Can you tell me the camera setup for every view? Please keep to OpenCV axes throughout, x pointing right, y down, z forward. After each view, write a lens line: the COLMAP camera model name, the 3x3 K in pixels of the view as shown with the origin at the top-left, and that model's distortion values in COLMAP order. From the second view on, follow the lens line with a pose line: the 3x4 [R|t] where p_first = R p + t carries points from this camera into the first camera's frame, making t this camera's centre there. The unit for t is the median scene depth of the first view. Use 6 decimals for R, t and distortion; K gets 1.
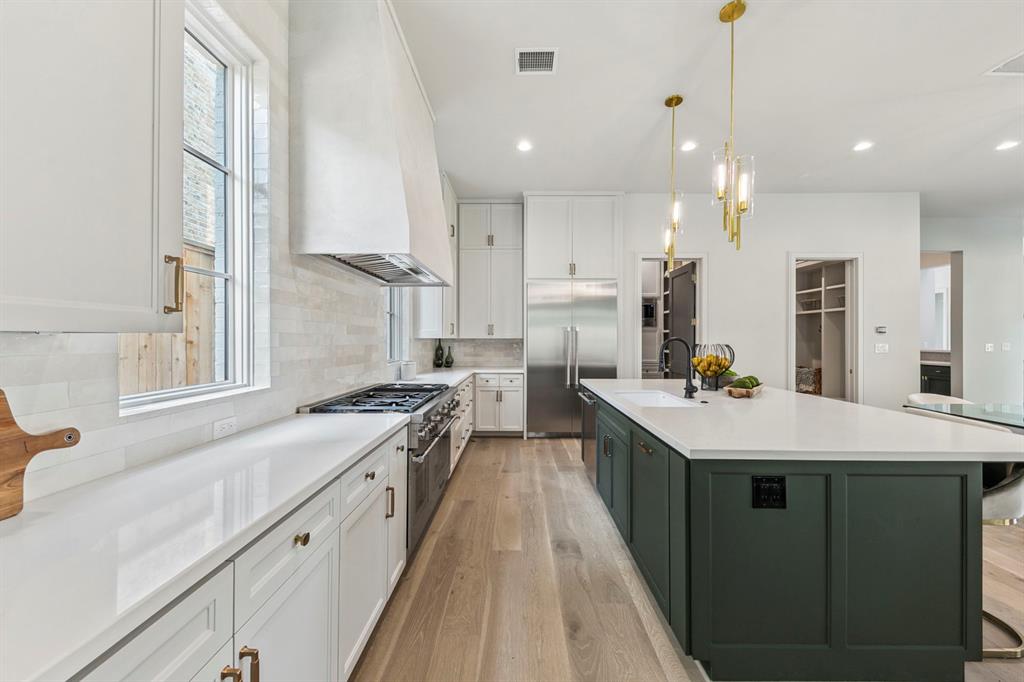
lens RADIAL K [[388.2, 0, 513.2], [0, 388.2, 339.9], [0, 0, 1]] dist [-0.002928, -0.000795]
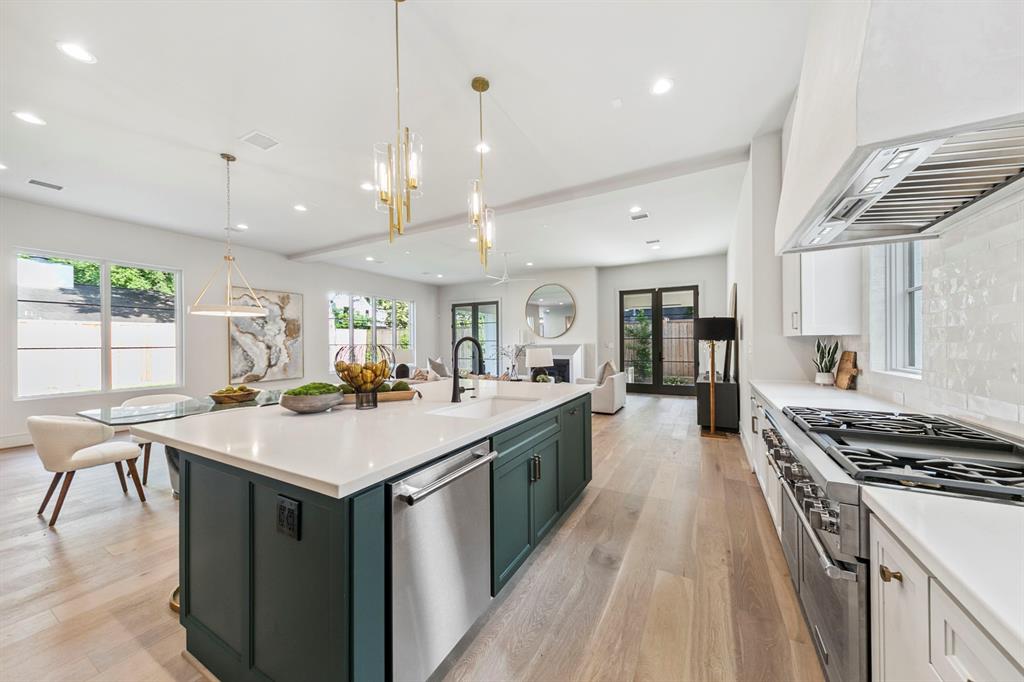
lens RADIAL K [[353.7, 0, 505.9], [0, 353.7, 341.9], [0, 0, 1]] dist [-0.005527, -0.002224]
pose [[-0.876881, 0.003340, 0.480696, -0.040019], [0.005145, 0.999984, 0.002436, 0.002724], [-0.480680, 0.004609, -0.876884, 1.138737]]
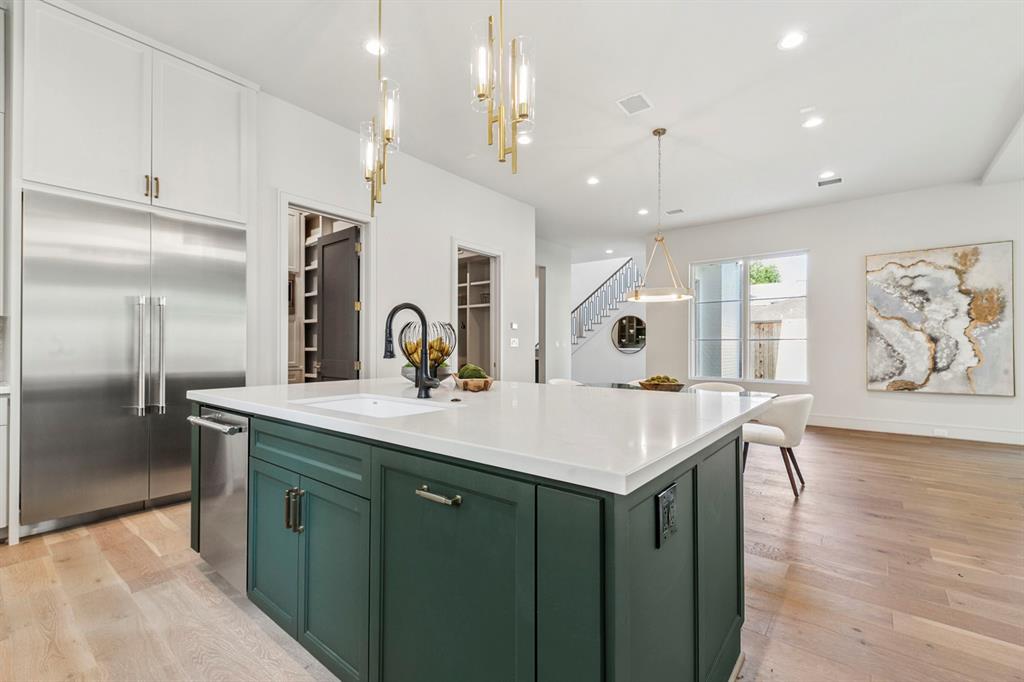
lens RADIAL K [[442.3, 0, 528.1], [0, 442.3, 343.6], [0, 0, 1]] dist [0.004494, -0.003332]
pose [[0.604477, 0.001101, 0.796622, -0.019813], [0.008622, 0.999931, -0.007925, 0.044026], [-0.796576, 0.011658, 0.604426, 0.276613]]
